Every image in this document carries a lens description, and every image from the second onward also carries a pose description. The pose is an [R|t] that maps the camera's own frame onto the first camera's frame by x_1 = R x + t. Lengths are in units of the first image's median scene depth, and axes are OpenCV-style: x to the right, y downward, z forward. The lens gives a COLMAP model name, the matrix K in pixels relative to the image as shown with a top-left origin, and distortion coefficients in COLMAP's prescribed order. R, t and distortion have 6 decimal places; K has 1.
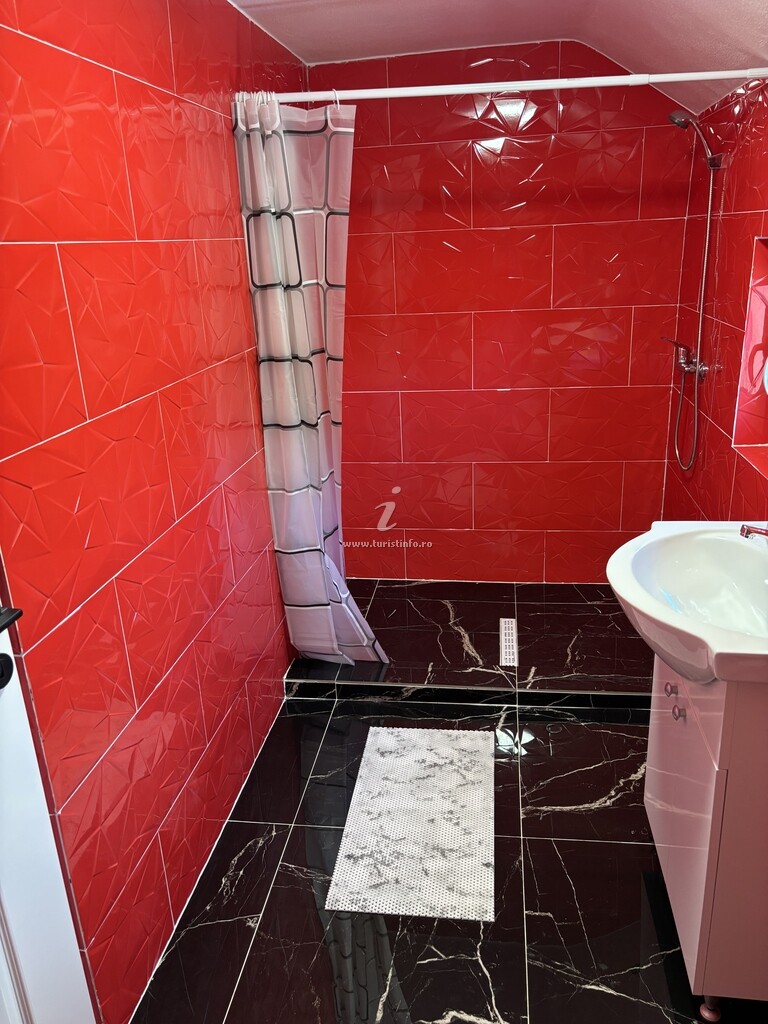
lens RADIAL K [[777.1, 0, 384.0], [0, 777.1, 512.0], [0, 0, 1]] dist [0.045313, -0.010018]
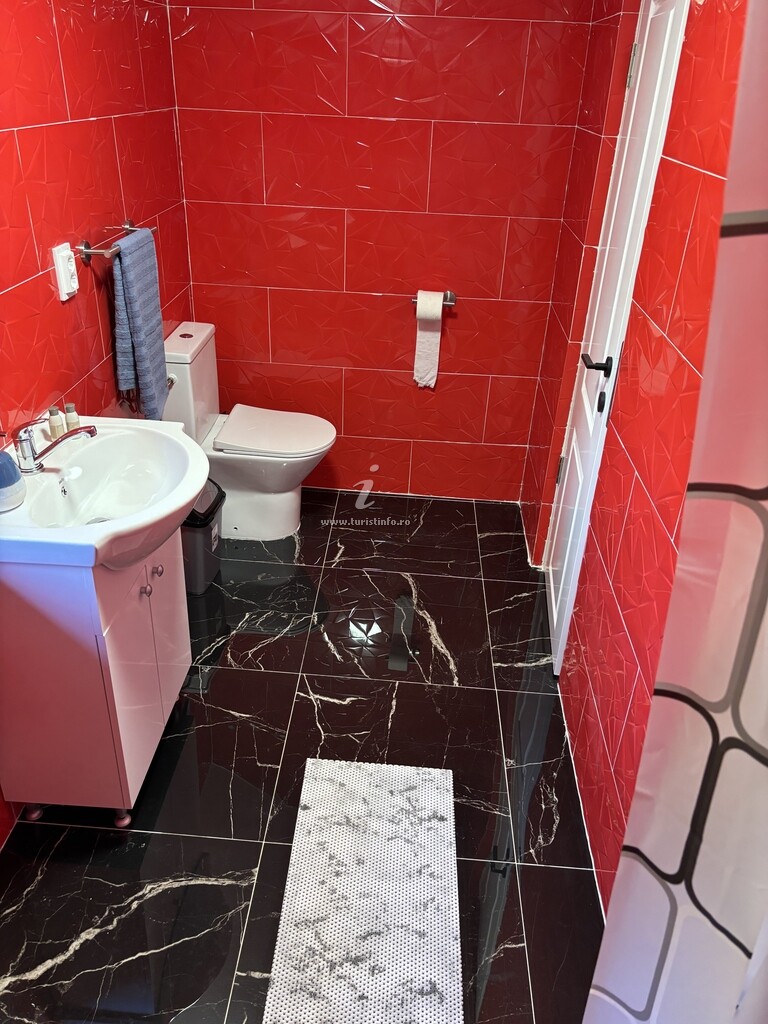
lens RADIAL K [[777.1, 0, 384.0], [0, 777.1, 512.0], [0, 0, 1]] dist [0.045313, -0.010018]
pose [[-0.995637, 0.056023, -0.074626, 0.079093], [-0.020050, 0.652608, 0.757430, -0.544930], [0.091135, 0.755622, -0.648637, 1.301666]]
